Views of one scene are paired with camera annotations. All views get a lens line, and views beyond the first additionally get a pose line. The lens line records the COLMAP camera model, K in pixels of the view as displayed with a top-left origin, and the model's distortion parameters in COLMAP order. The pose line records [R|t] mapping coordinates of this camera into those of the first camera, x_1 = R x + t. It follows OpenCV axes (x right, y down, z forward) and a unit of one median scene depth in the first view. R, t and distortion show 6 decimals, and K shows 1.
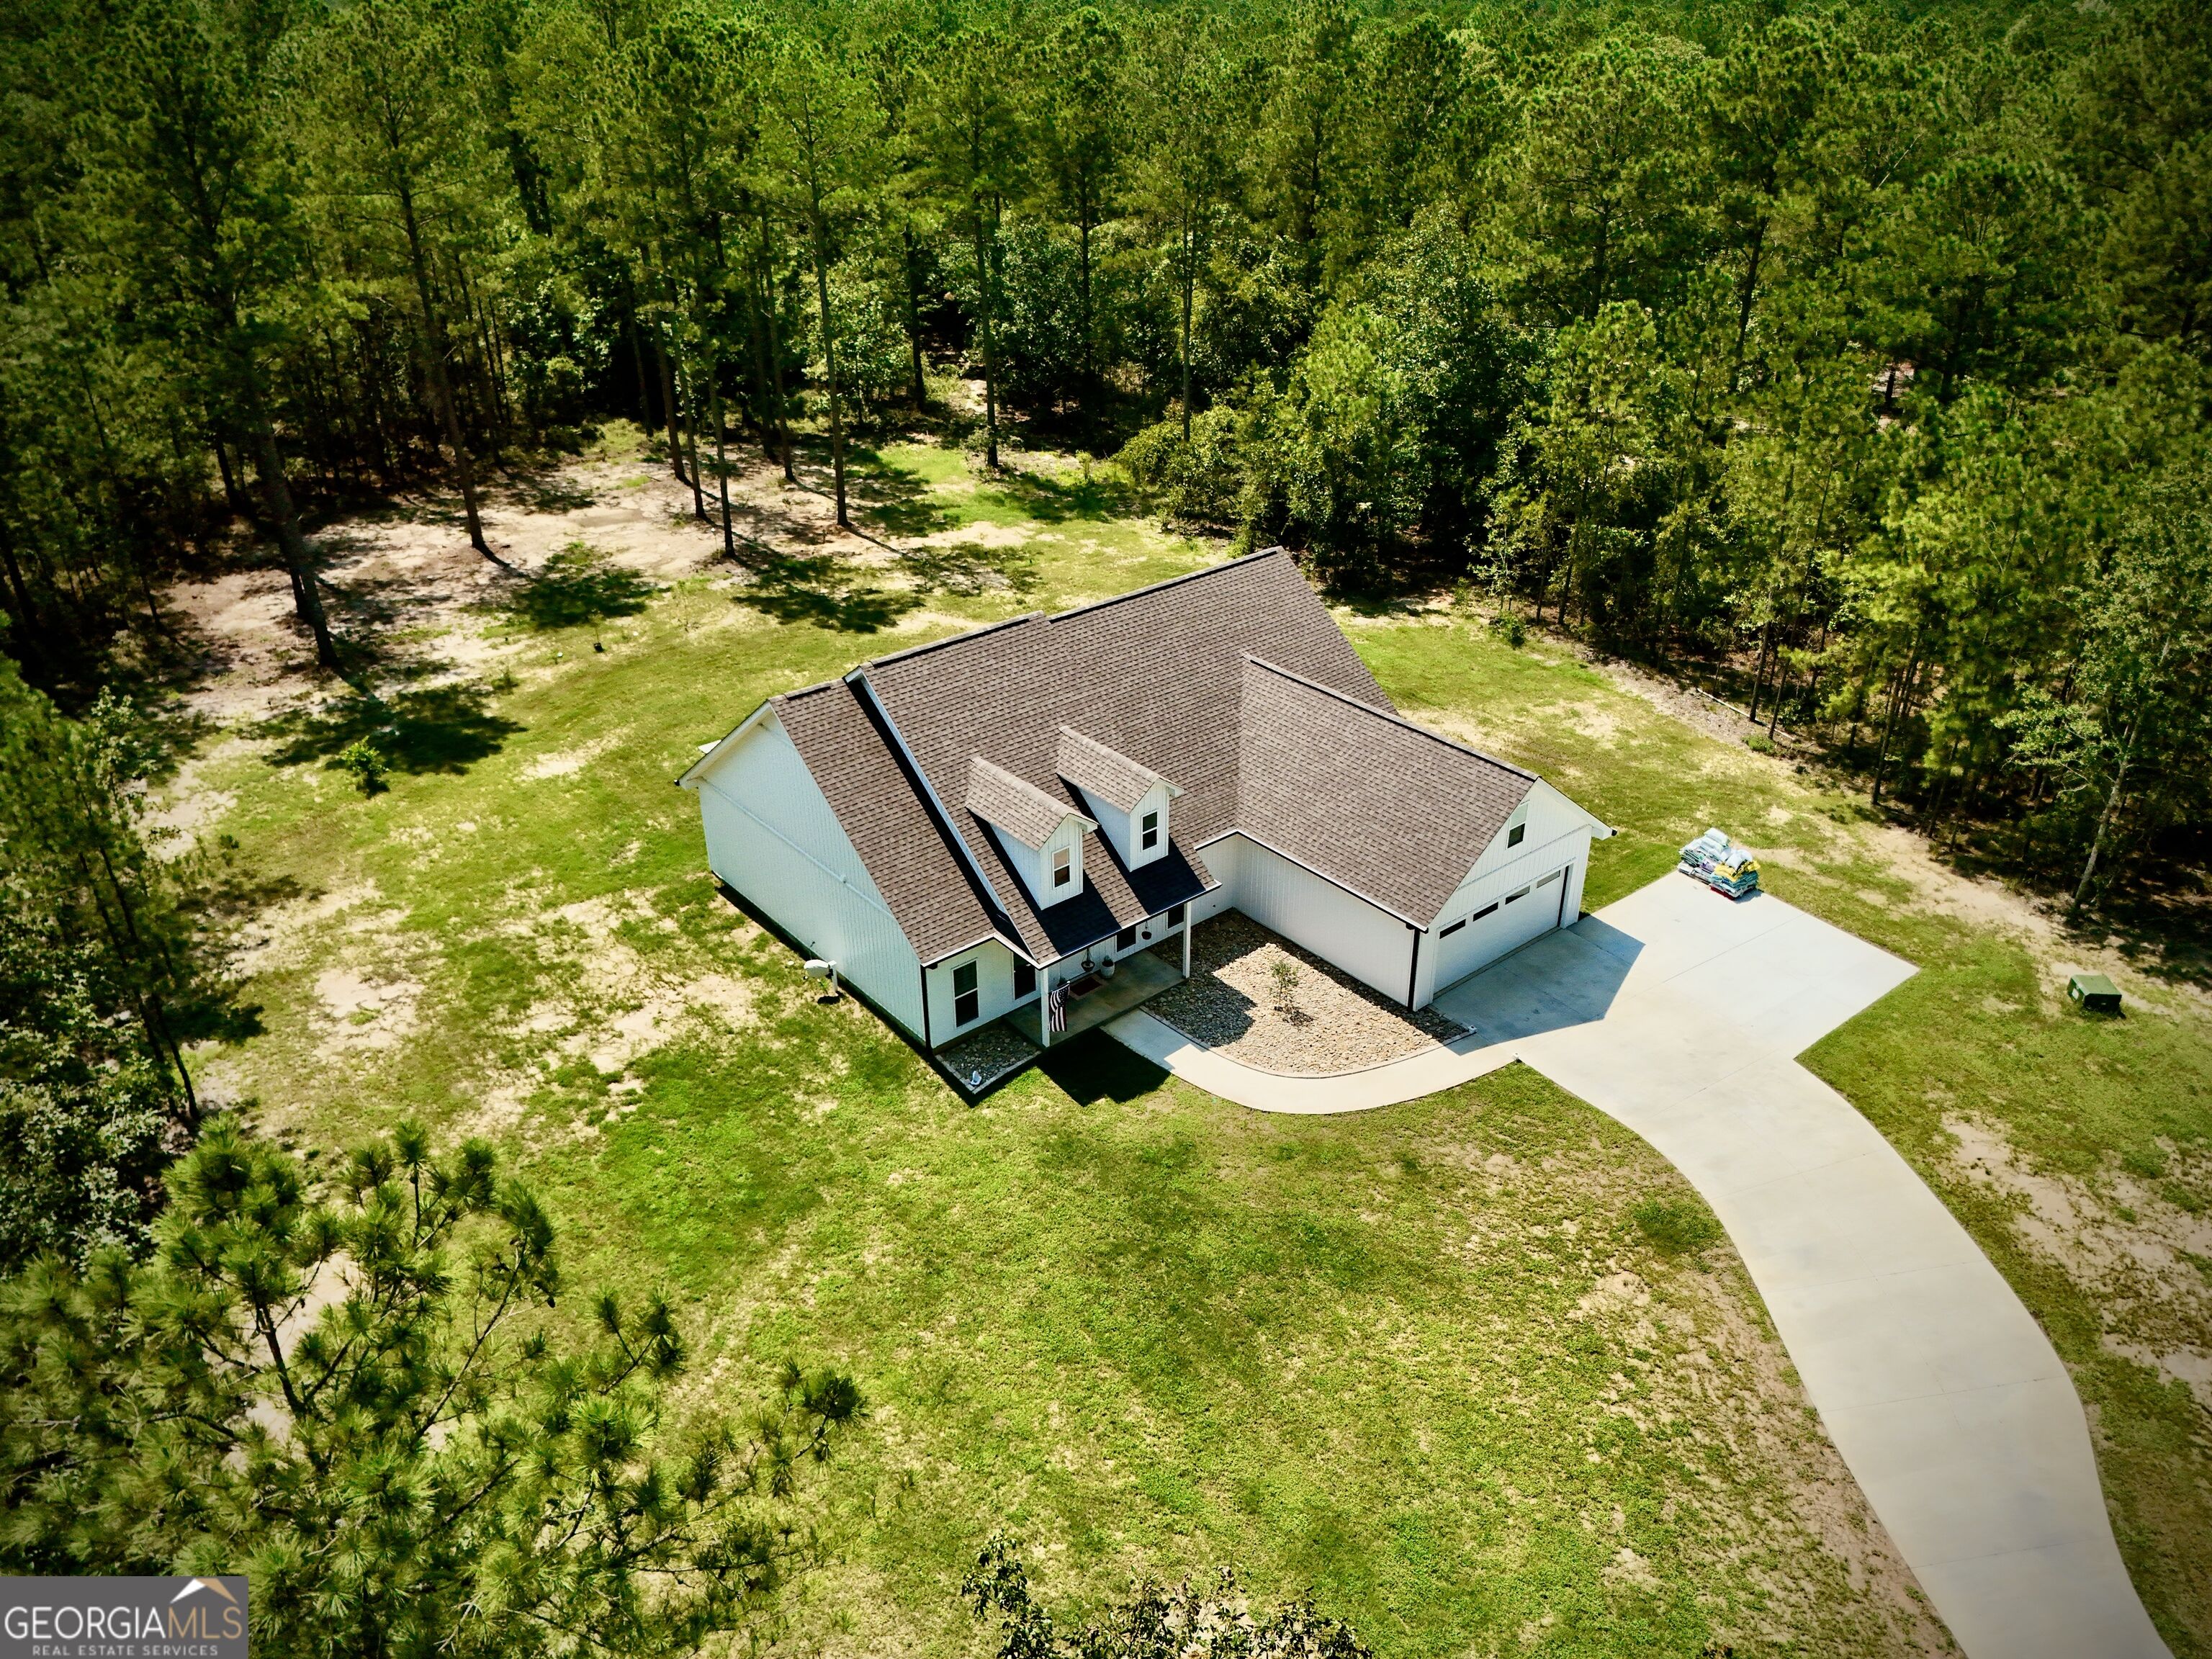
lens RADIAL K [[1638.0, 0, 1115.7], [0, 1638.0, 833.2], [0, 0, 1]] dist [0.057887, -0.052838]
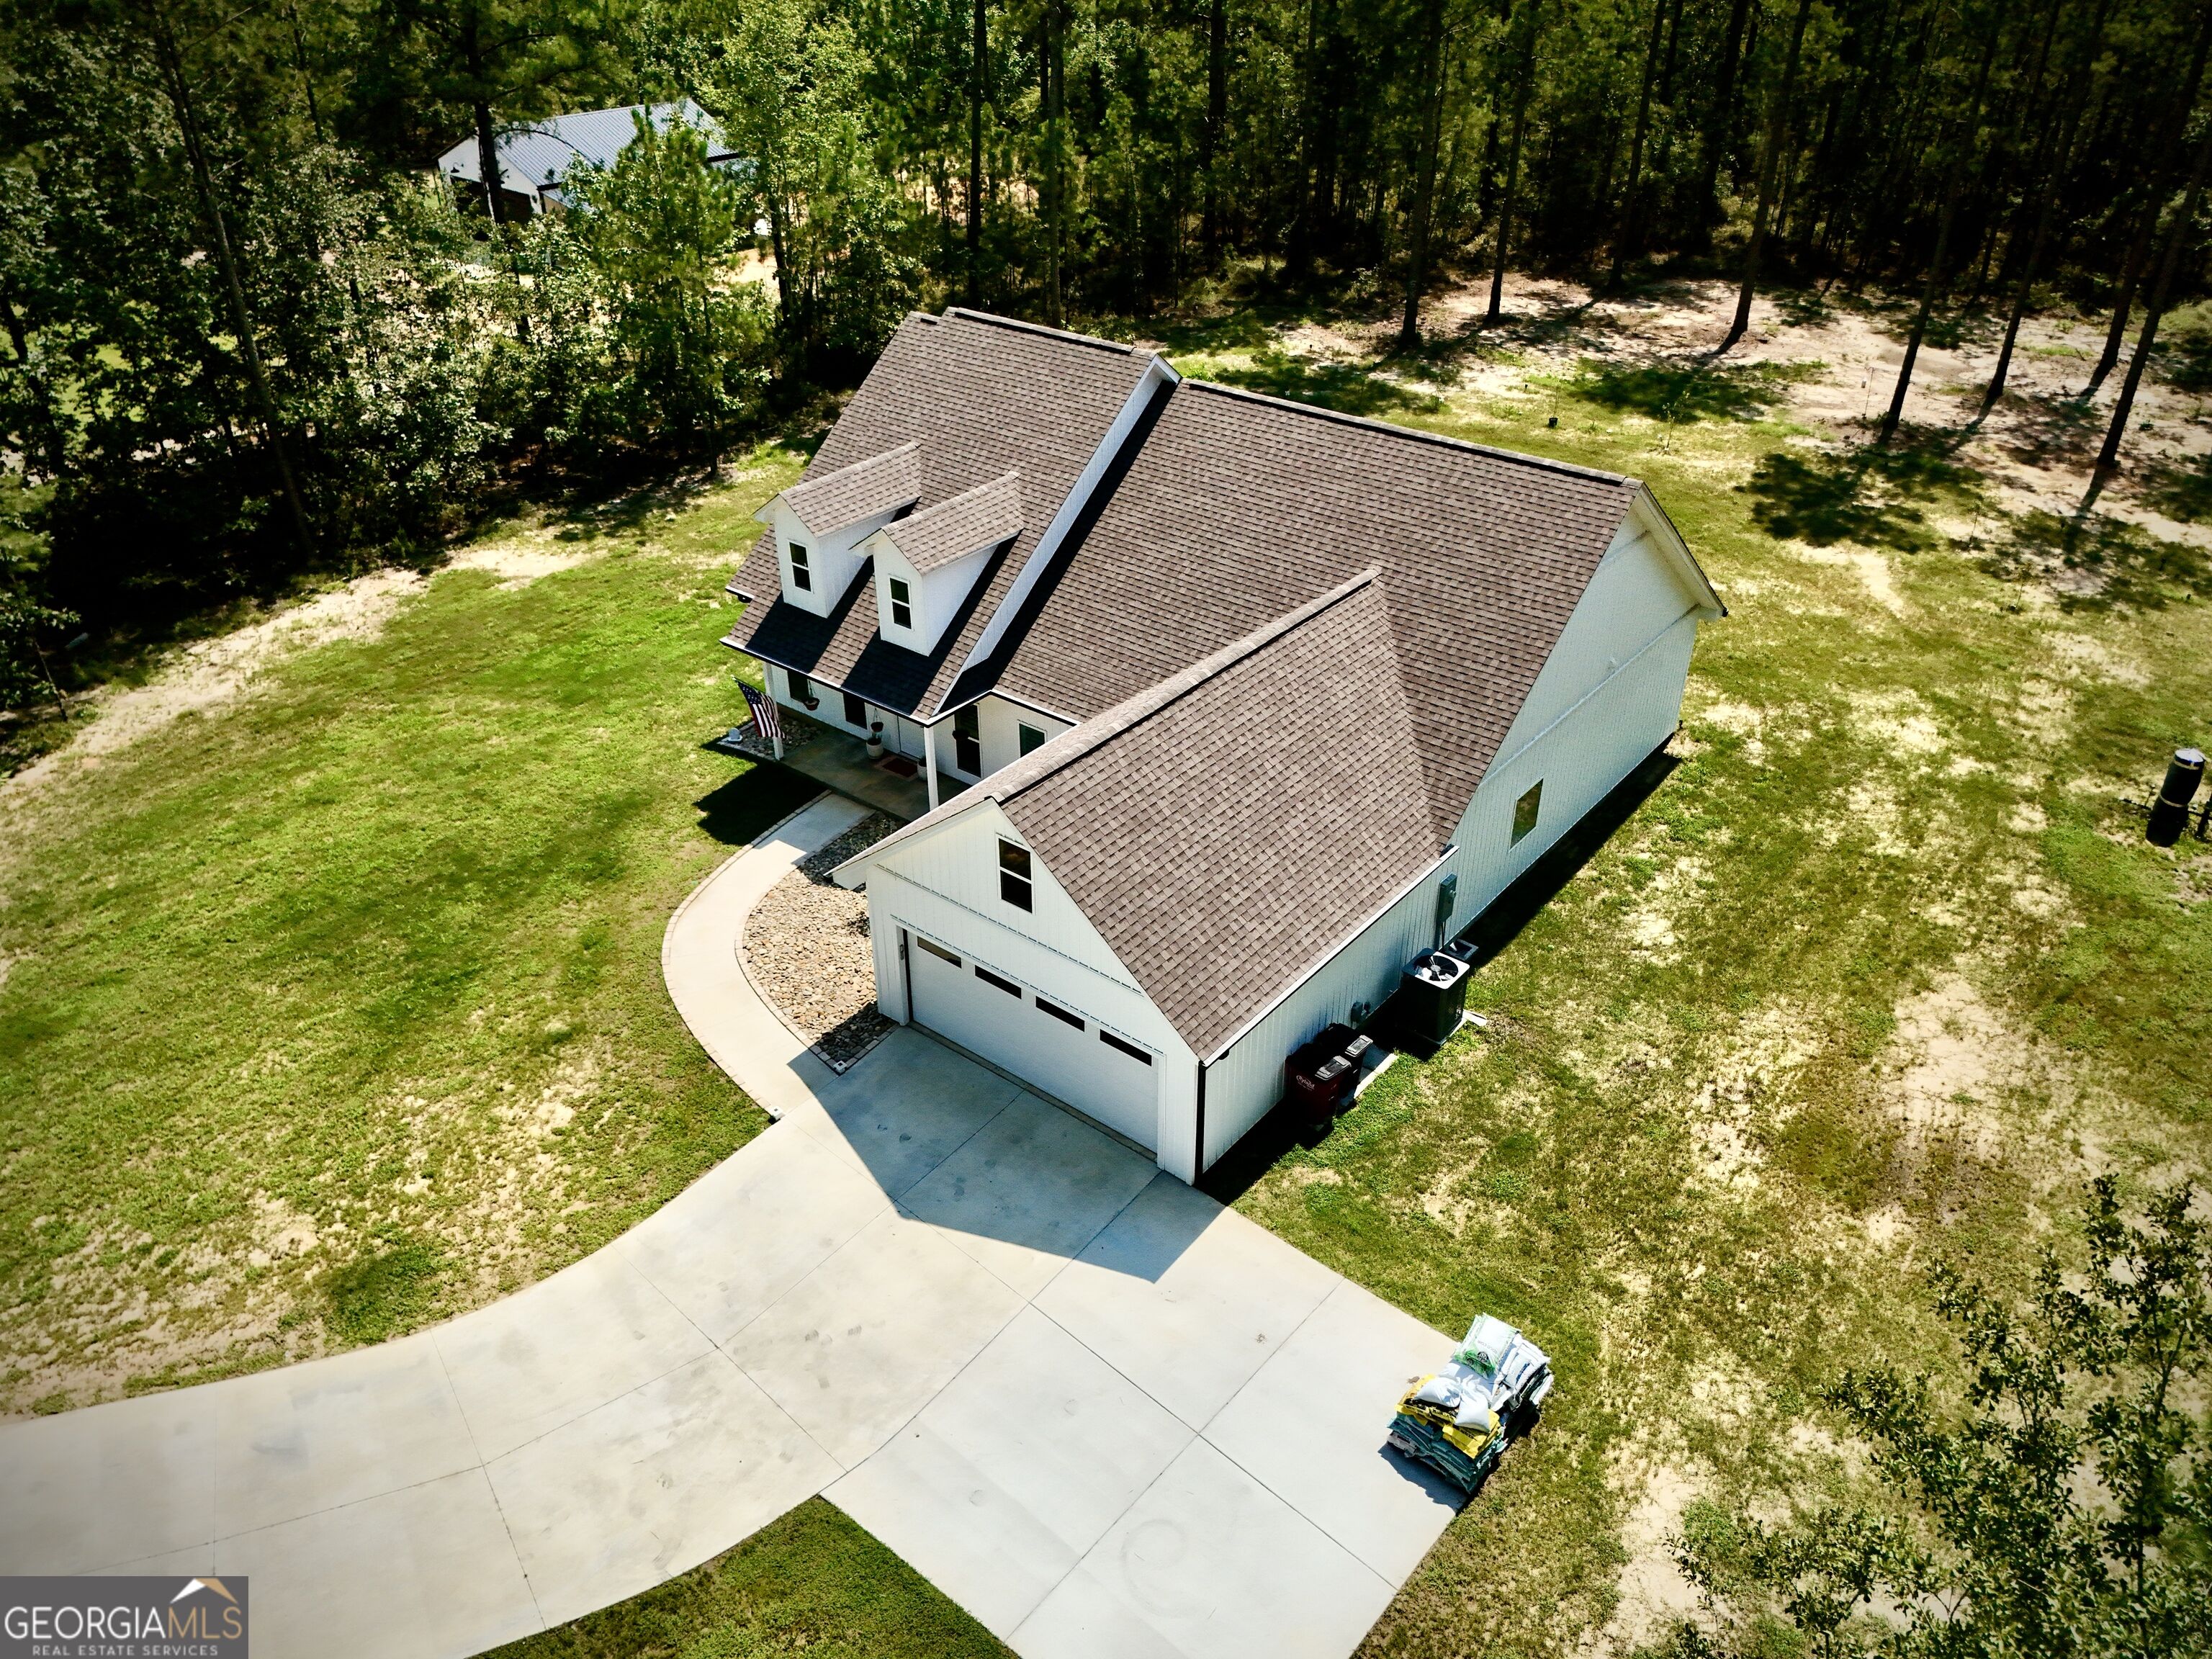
lens RADIAL K [[1638.0, 0, 1114.8], [0, 1638.0, 836.7], [0, 0, 1]] dist [0.057887, -0.052838]
pose [[0.196578, 0.527254, -0.826656, 0.641712], [-0.473618, 0.789283, 0.390791, -0.229963], [0.858512, 0.314699, 0.404873, 0.698575]]
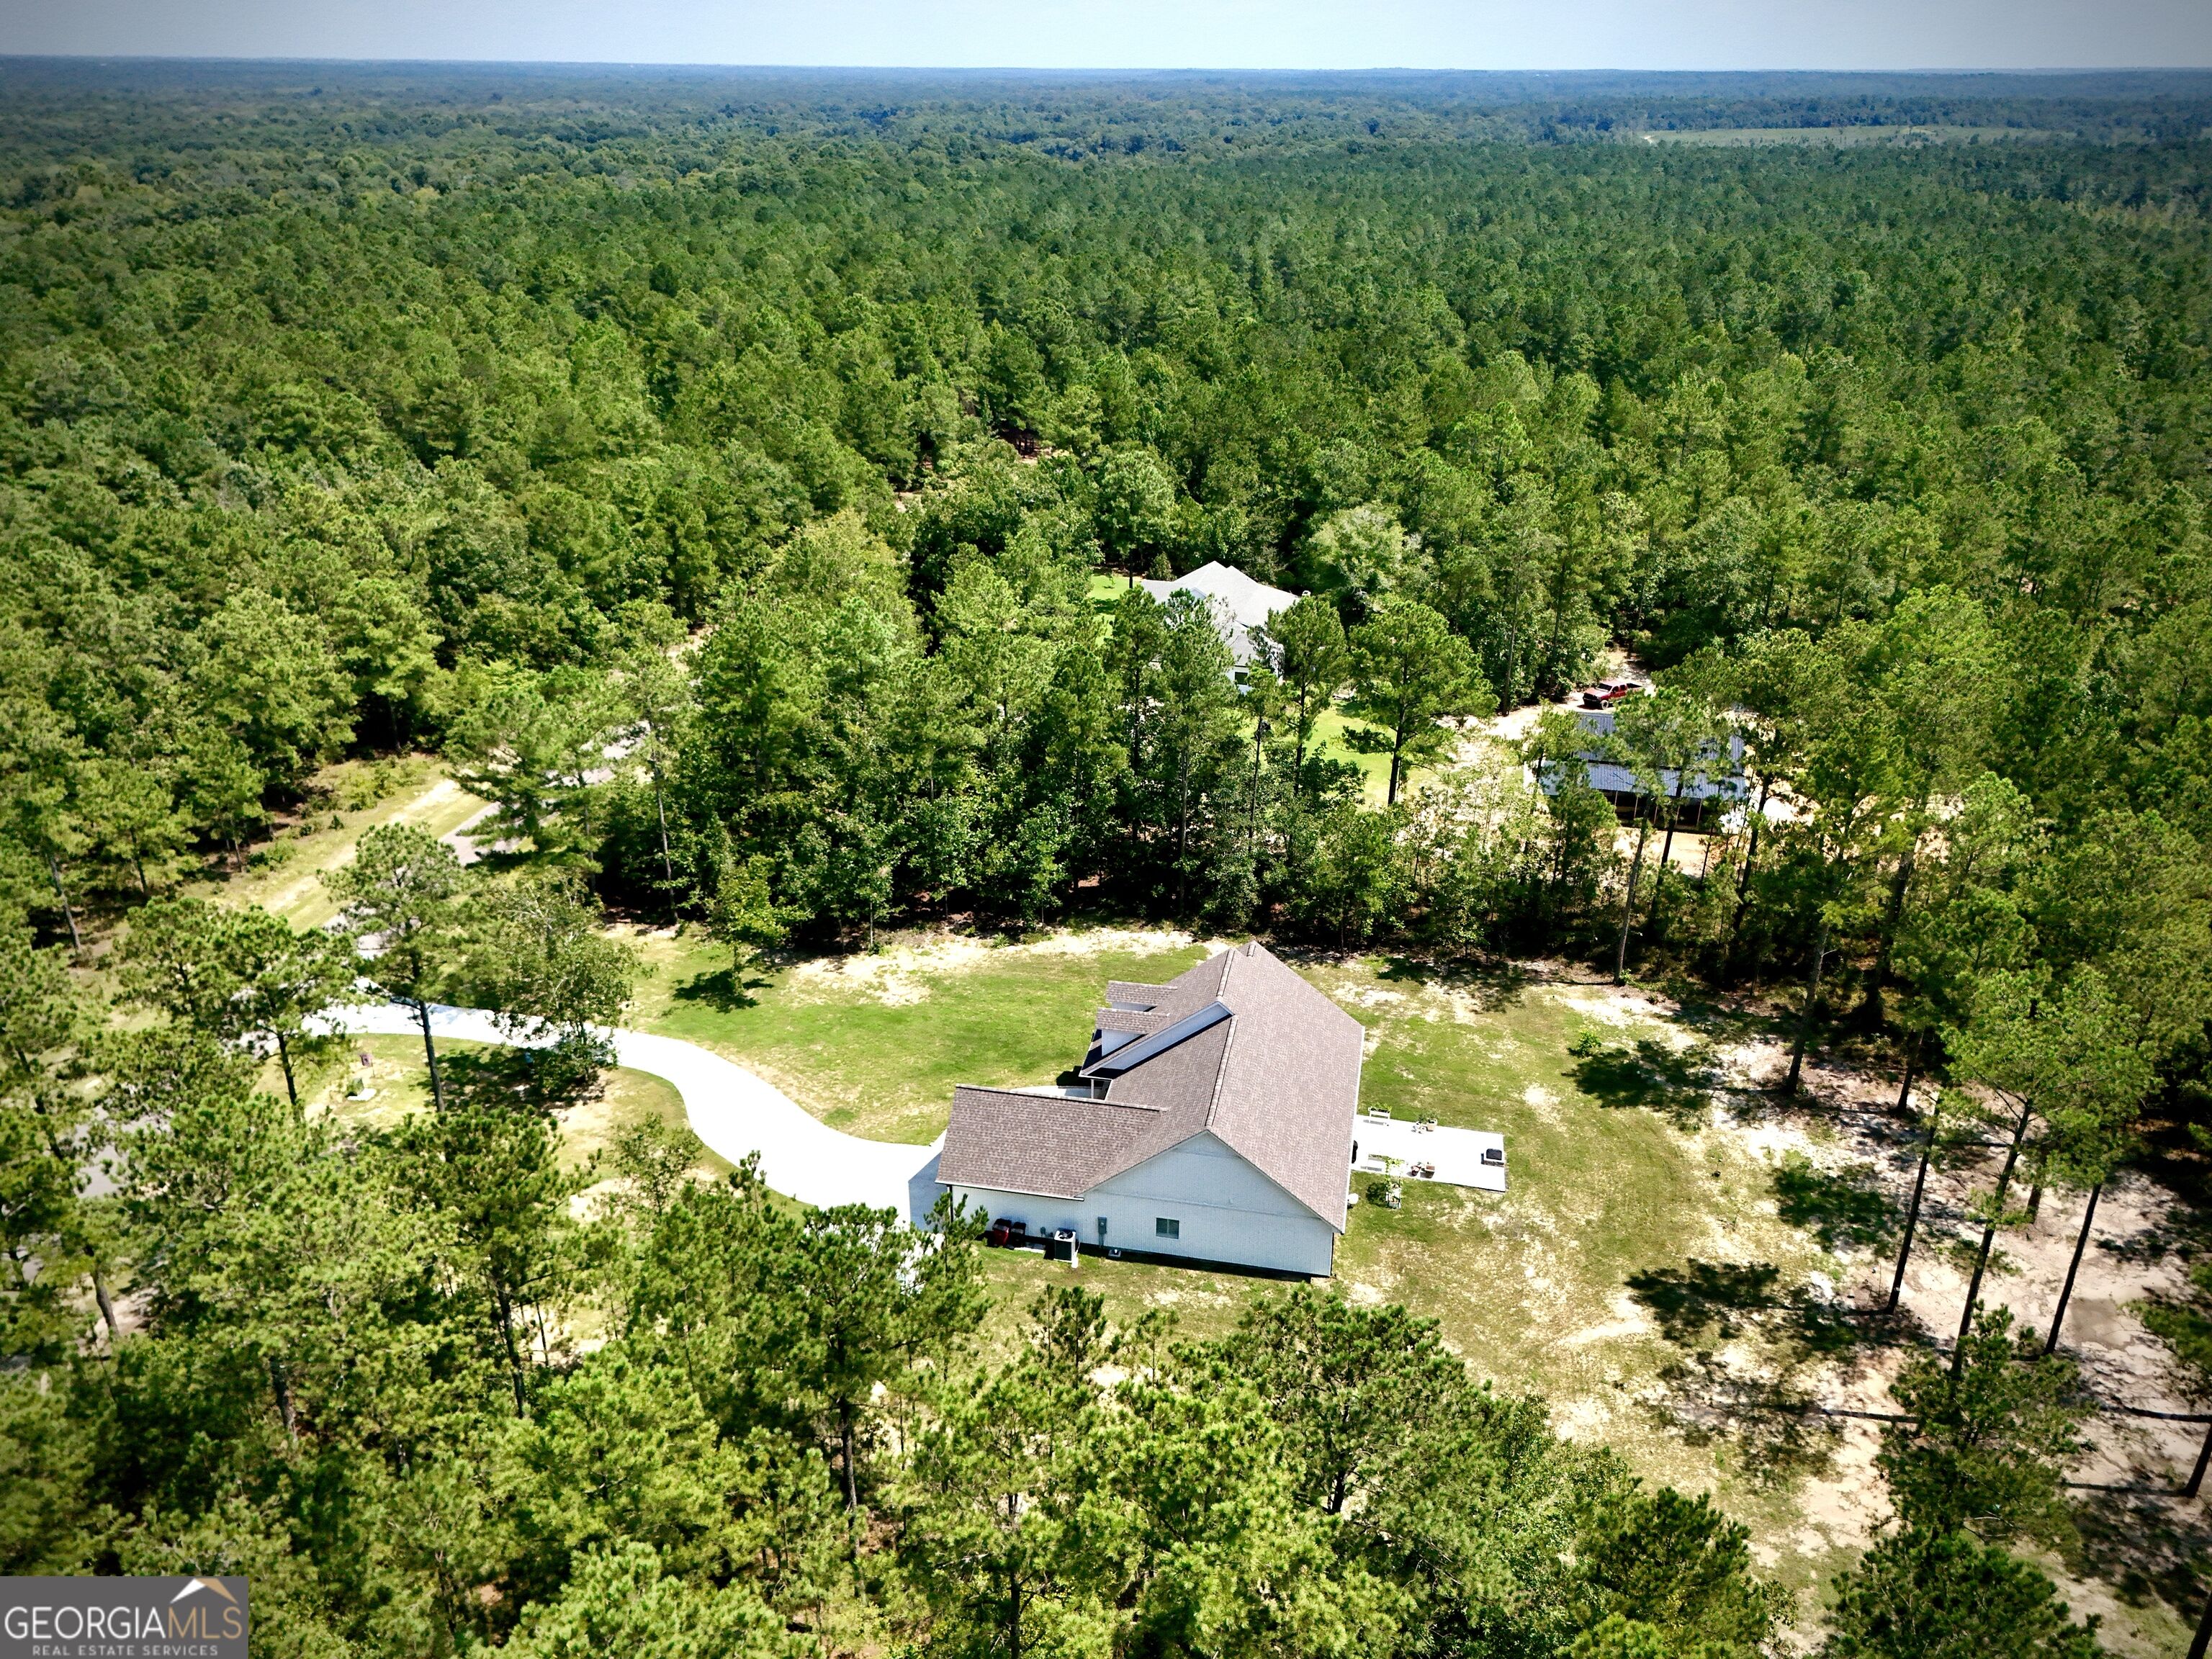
lens RADIAL K [[1638.0, 0, 1102.0], [0, 1638.0, 784.1], [0, 0, 1]] dist [0.057887, -0.052838]
pose [[-0.781977, 0.250056, -0.570950, 0.996843], [-0.298732, 0.653593, 0.695396, -1.459179], [0.547057, 0.714345, -0.436394, 1.464053]]
